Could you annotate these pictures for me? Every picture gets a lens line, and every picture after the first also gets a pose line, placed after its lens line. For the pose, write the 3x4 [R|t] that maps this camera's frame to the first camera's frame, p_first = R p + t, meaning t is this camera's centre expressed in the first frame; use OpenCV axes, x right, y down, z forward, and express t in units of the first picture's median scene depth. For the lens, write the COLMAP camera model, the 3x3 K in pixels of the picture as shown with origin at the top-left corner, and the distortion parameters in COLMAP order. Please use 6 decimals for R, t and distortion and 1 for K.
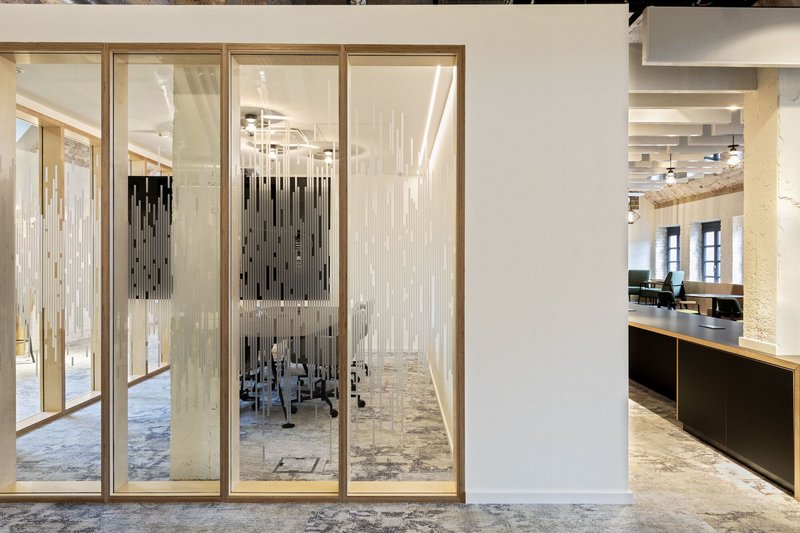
lens RADIAL K [[517.7, 0, 400.0], [0, 517.7, 266.5], [0, 0, 1]] dist [0.001077, 0.000529]
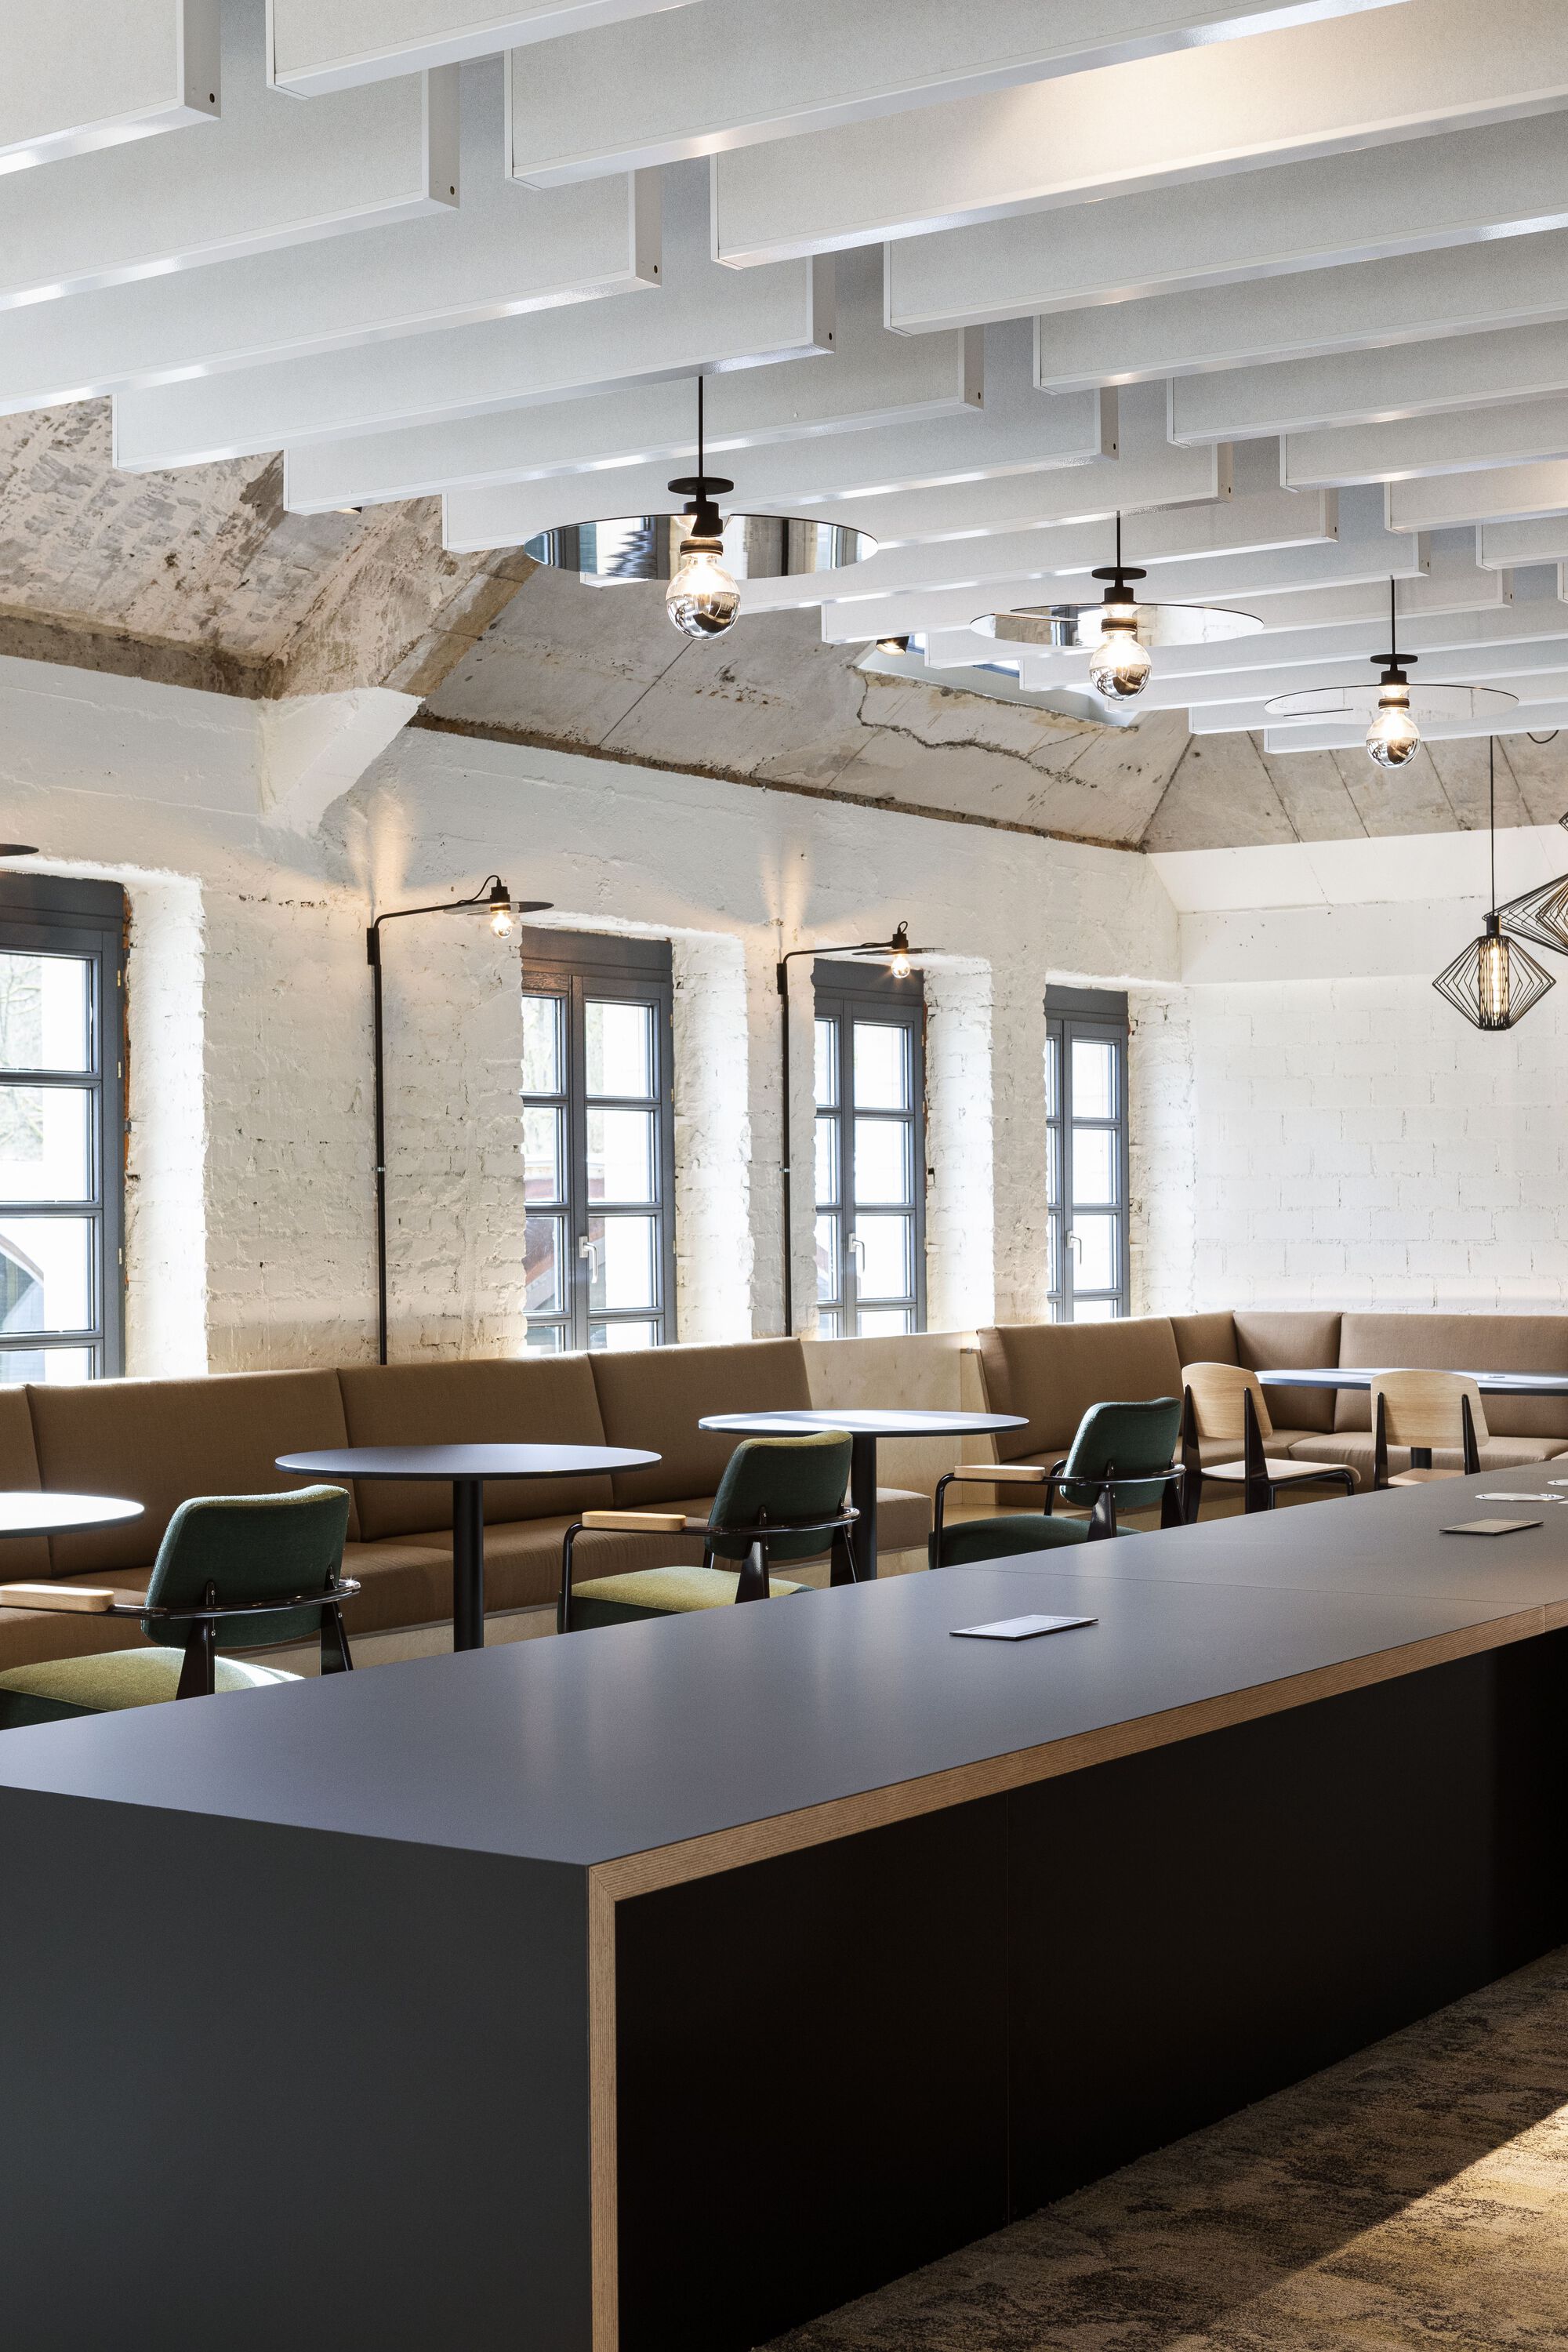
lens RADIAL K [[3358.2, 0, 784.0], [0, 3358.2, 1176.0], [0, 0, 1]] dist [0.006443, 0.009266]
pose [[-0.826251, 0.004647, 0.563283, 0.031224], [0.005446, 0.999985, -0.000262, -0.017991], [-0.563276, 0.002851, -0.826264, 1.723782]]
